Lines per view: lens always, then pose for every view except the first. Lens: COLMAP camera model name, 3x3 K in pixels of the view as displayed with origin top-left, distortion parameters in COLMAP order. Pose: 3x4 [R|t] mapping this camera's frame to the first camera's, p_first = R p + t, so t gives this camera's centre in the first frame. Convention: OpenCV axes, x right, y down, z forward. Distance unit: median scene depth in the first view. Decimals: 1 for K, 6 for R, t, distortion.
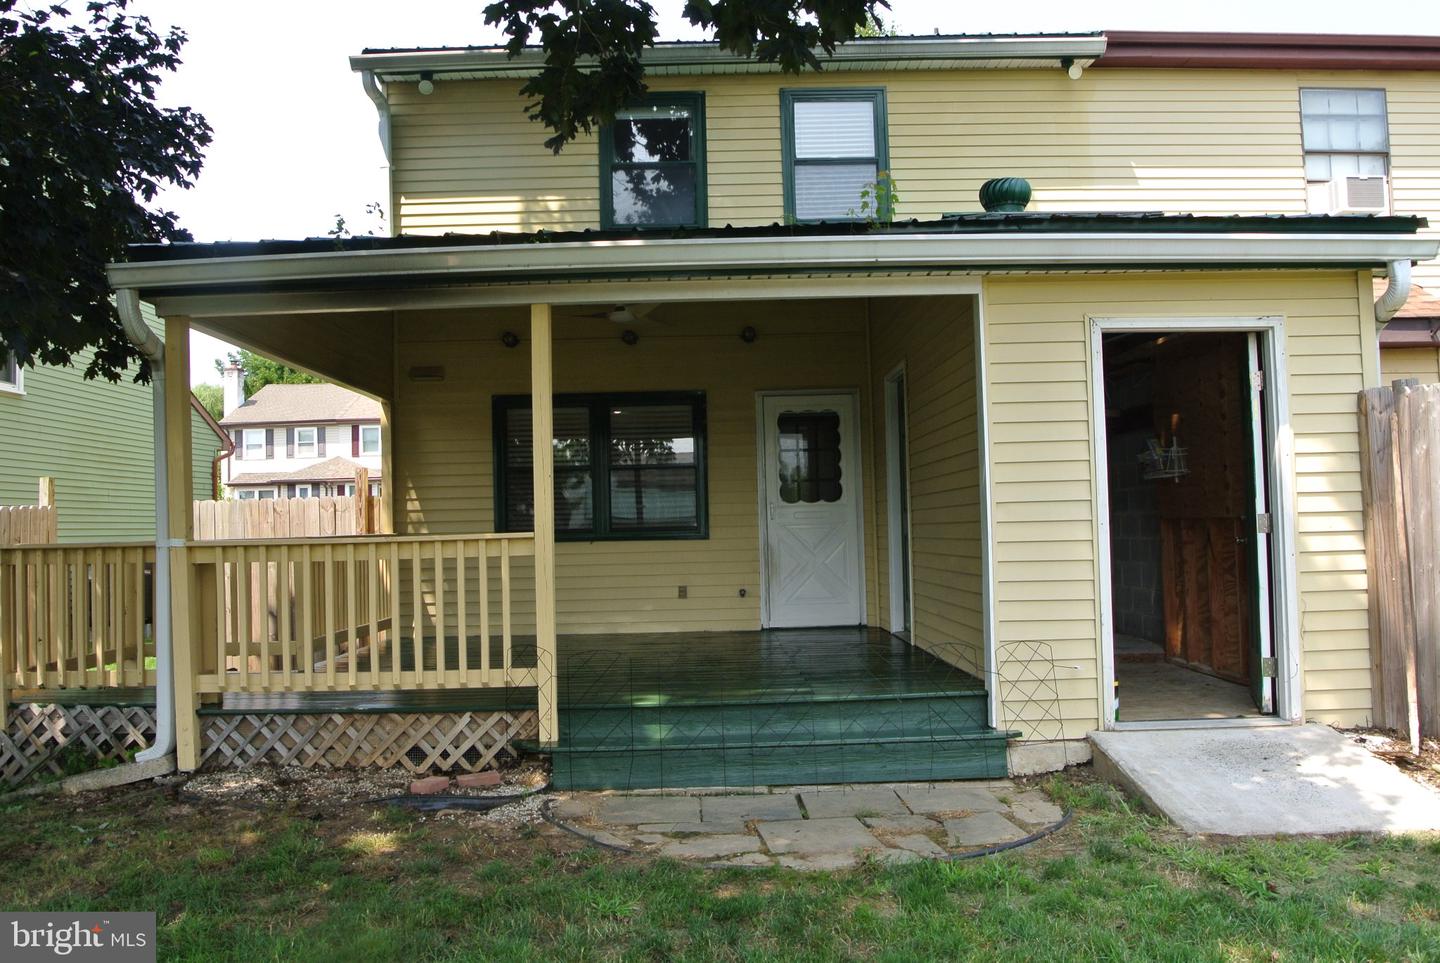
lens RADIAL K [[1133.7, 0, 719.1], [0, 1133.7, 482.1], [0, 0, 1]] dist [-0.074937, 0.026757]
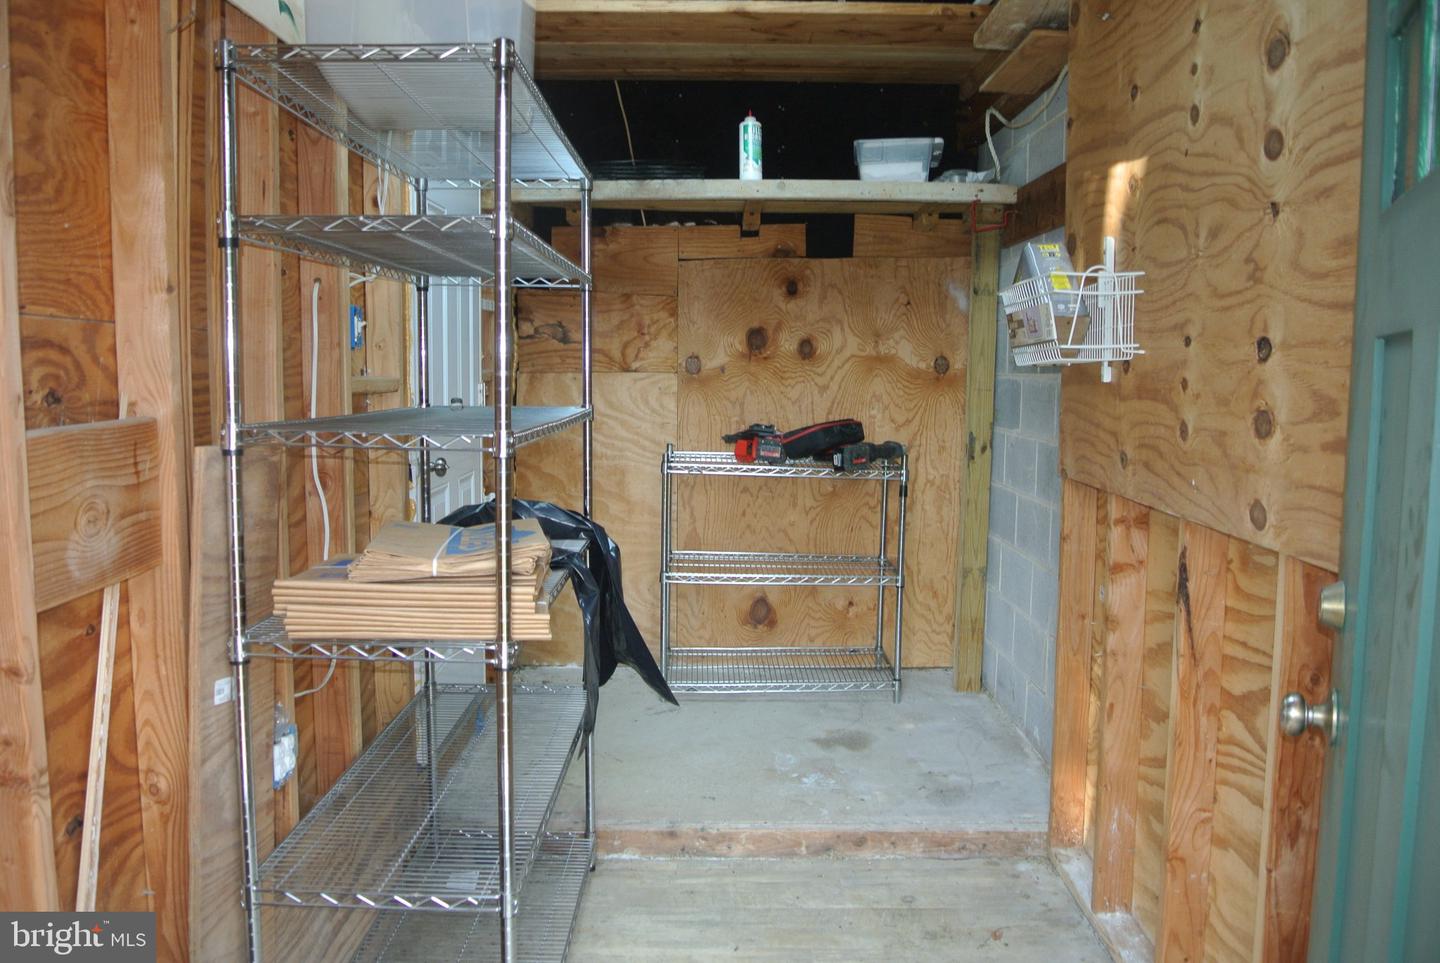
lens RADIAL K [[1133.7, 0, 720.4], [0, 1133.7, 479.7], [0, 0, 1]] dist [-0.074937, 0.026757]
pose [[0.999251, 0.036904, -0.011605, 0.260450], [-0.034972, 0.989969, 0.136891, -0.010406], [0.016540, -0.136383, 0.990518, 0.580356]]
